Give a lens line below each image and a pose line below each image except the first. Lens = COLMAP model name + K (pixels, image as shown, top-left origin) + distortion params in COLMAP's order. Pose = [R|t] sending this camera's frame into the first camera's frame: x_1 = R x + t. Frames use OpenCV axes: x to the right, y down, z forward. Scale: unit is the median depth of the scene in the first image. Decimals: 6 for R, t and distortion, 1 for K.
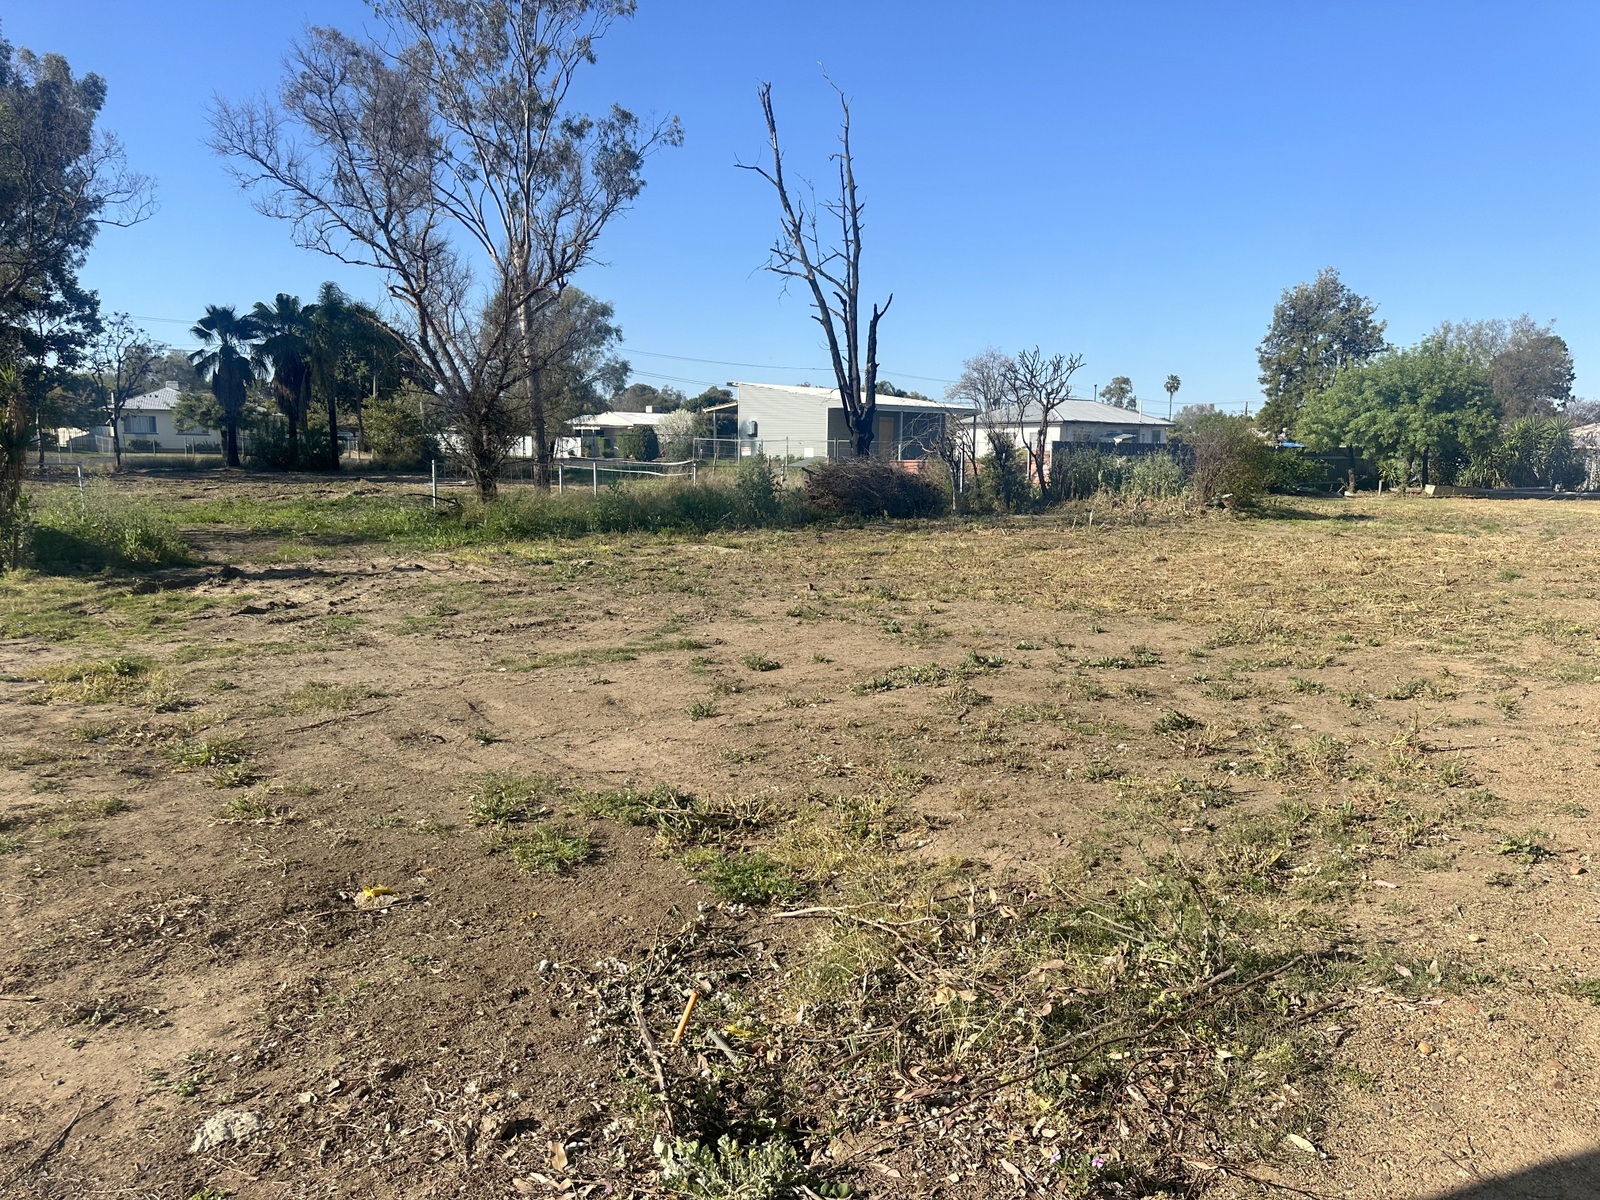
lens RADIAL K [[1115.8, 0, 800.0], [0, 1115.8, 600.0], [0, 0, 1]] dist [0.002039, 0.001428]
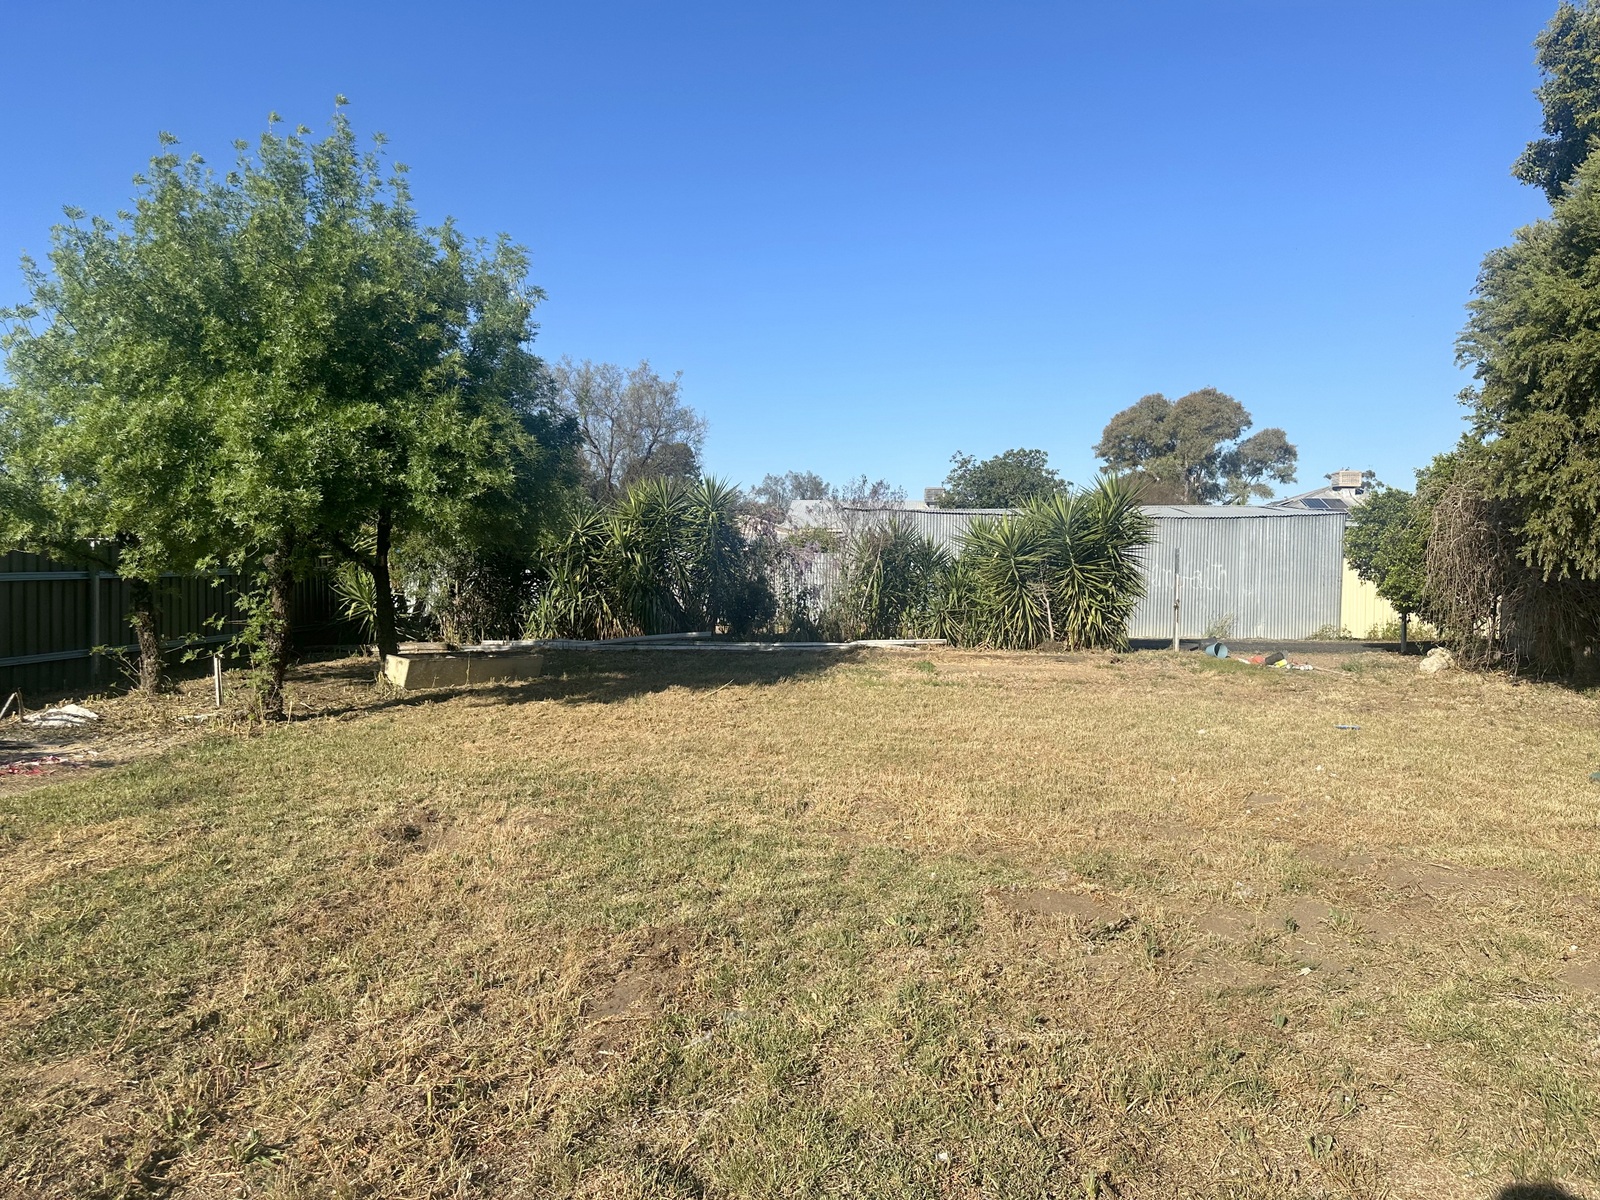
lens RADIAL K [[1115.8, 0, 800.0], [0, 1115.8, 600.0], [0, 0, 1]] dist [0.002039, 0.001428]
pose [[0.768783, -0.024963, 0.639023, 0.409033], [0.082396, 0.994776, -0.060267, -0.082631], [-0.634180, 0.098985, 0.766823, 0.622985]]
